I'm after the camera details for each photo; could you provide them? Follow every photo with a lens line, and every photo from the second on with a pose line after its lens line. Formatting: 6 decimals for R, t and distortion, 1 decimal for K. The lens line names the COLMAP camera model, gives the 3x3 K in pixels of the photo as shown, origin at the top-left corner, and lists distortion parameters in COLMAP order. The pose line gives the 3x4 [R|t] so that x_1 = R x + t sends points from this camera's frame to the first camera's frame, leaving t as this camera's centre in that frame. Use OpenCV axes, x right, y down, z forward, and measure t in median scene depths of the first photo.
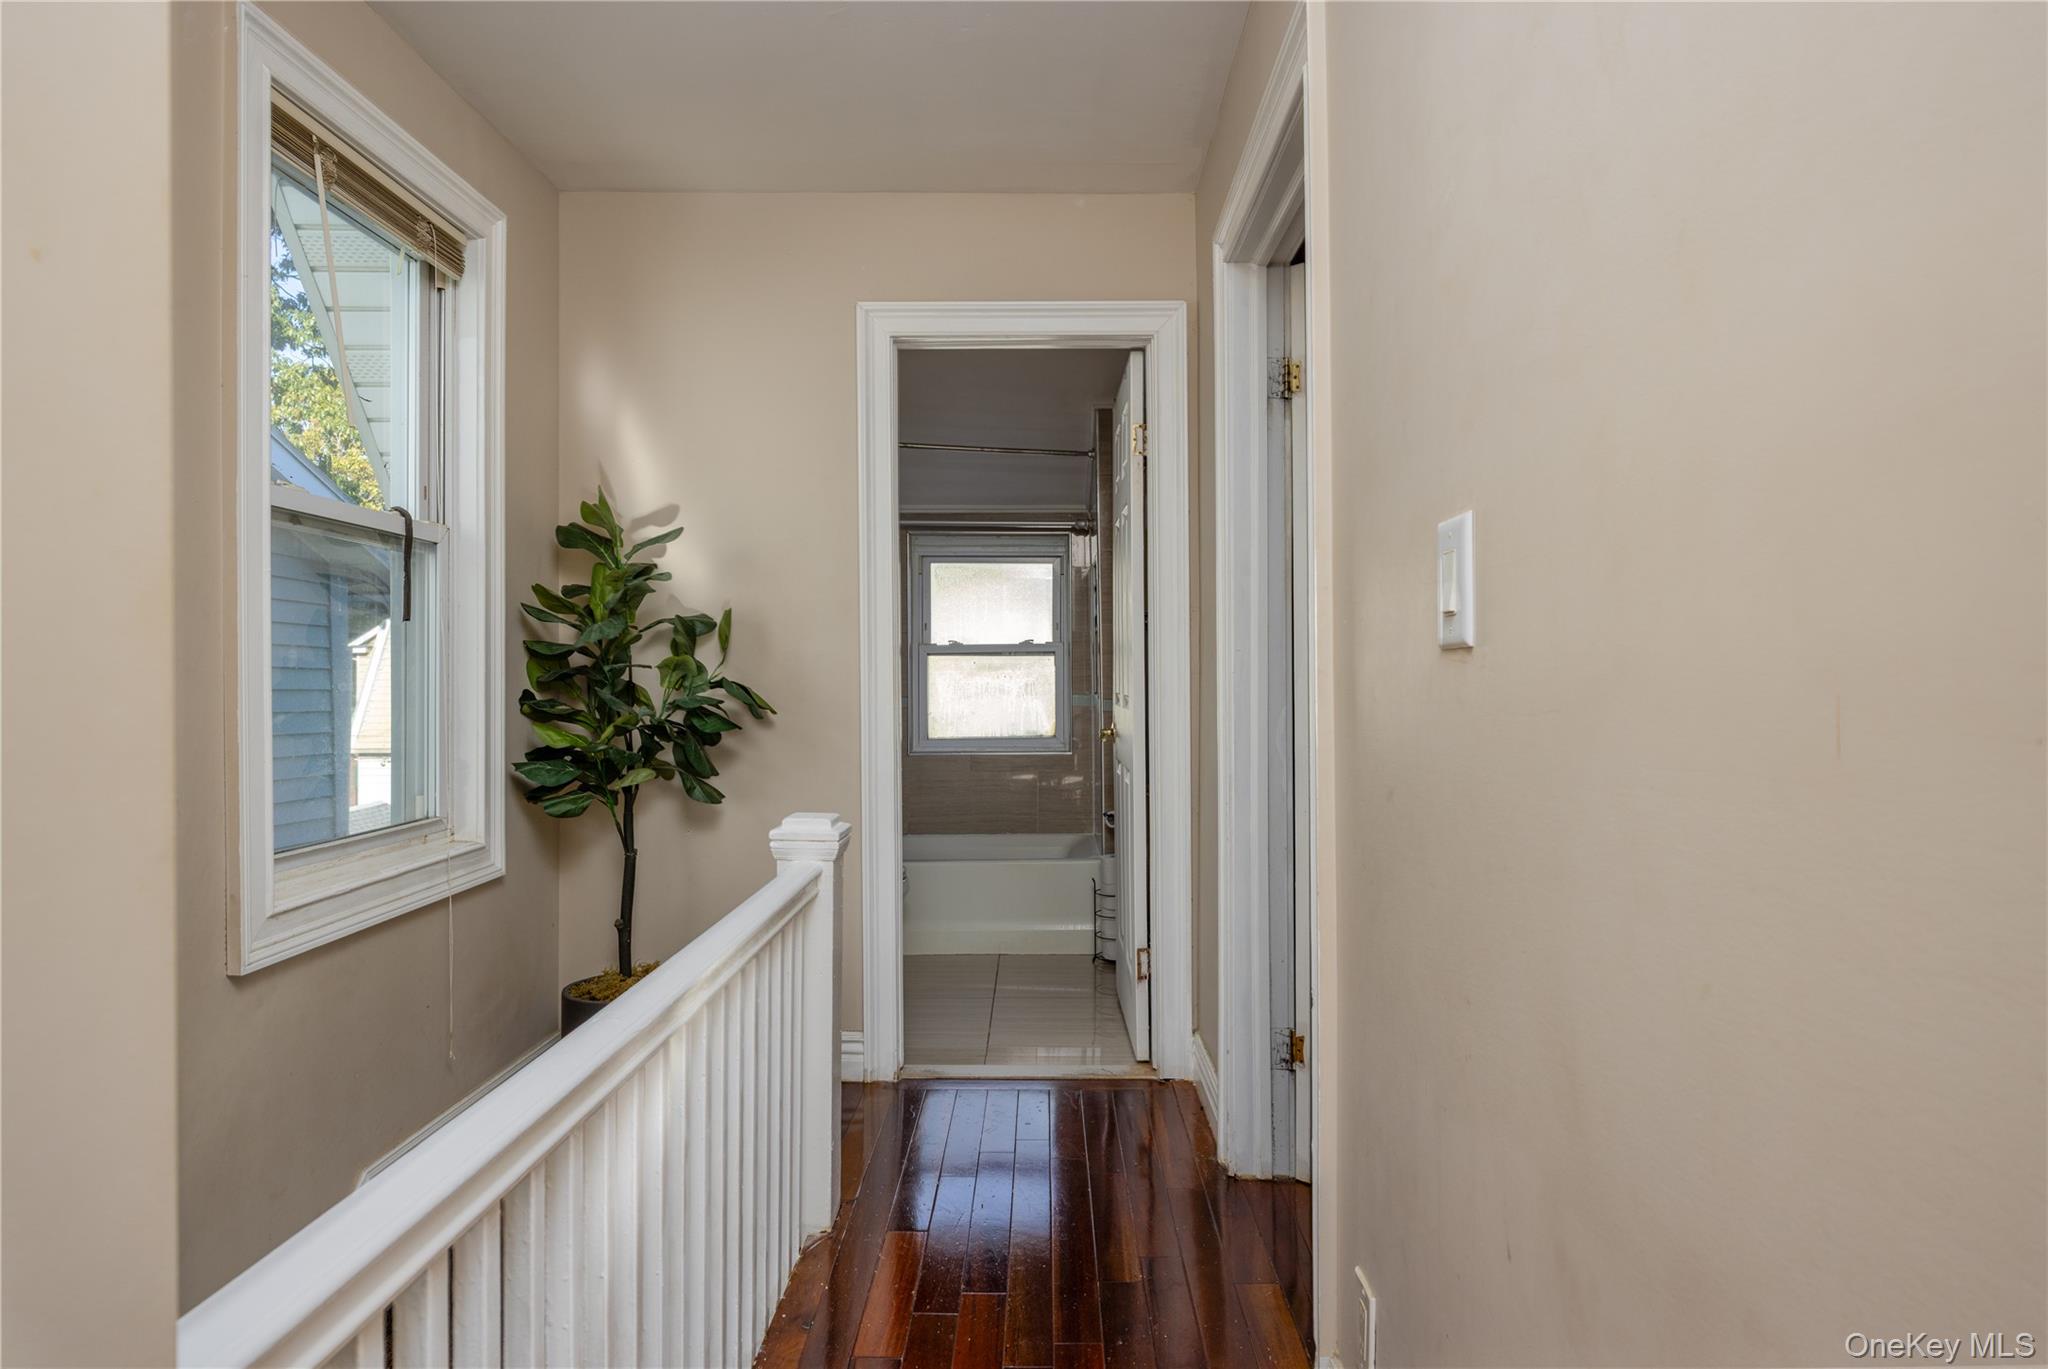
lens RADIAL K [[1172.0, 0, 1023.2], [0, 1172.0, 679.1], [0, 0, 1]] dist [-0.000078, 0.000000]
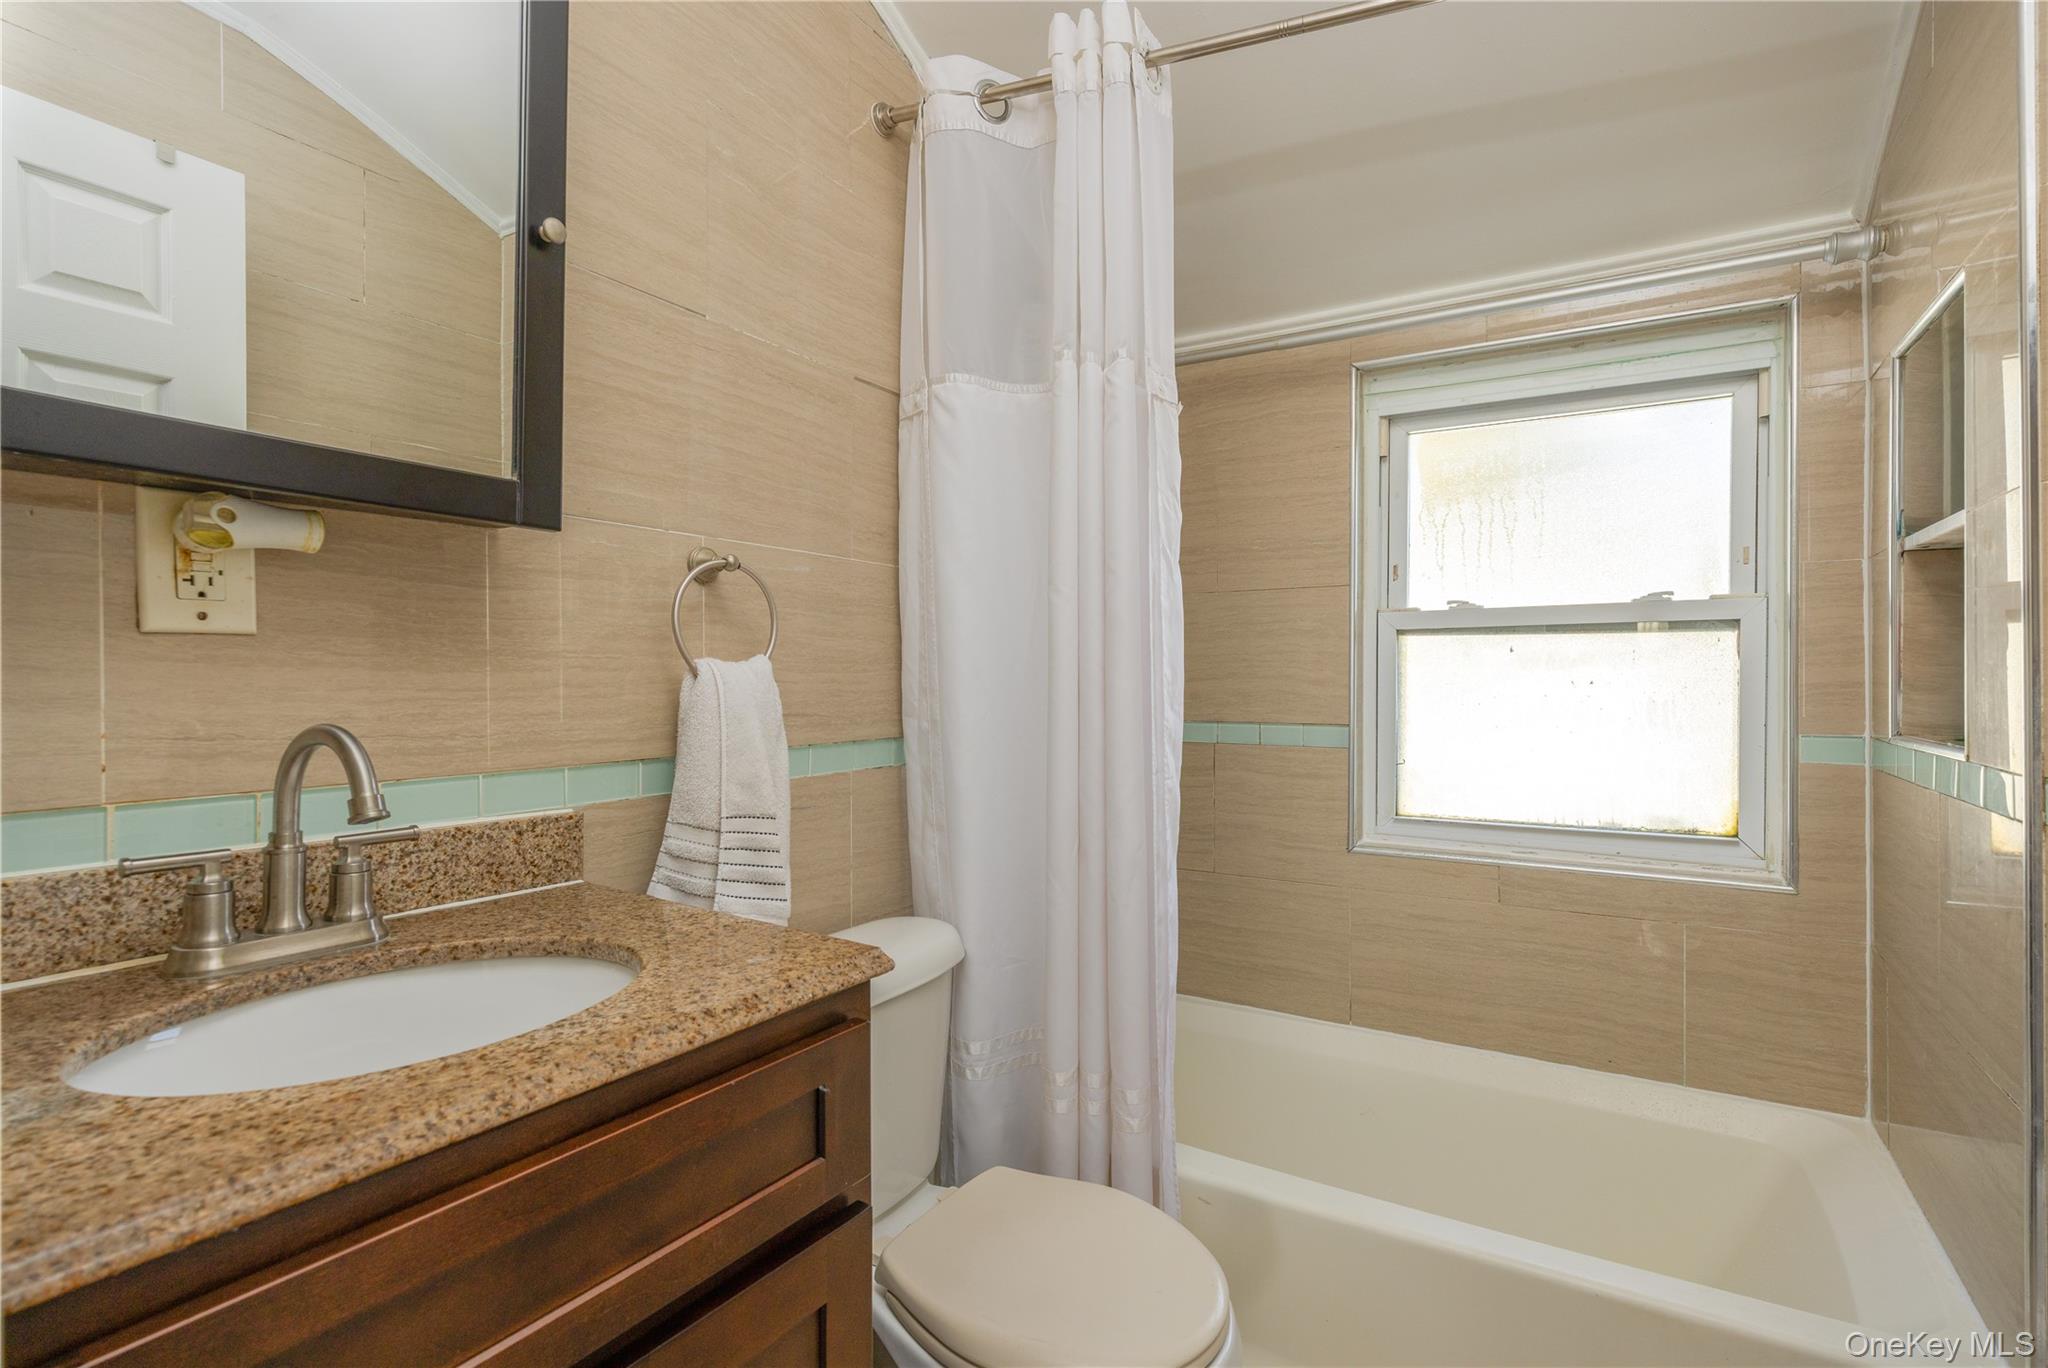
lens RADIAL K [[1020.5, 0, 1027.0], [0, 1020.5, 684.4], [0, 0, 1]] dist [0.001133, 0.000084]
pose [[0.841005, 0.009888, -0.540937, 0.011762], [-0.003125, 0.999905, 0.013419, -0.005849], [0.541019, -0.009595, 0.840956, 0.586041]]
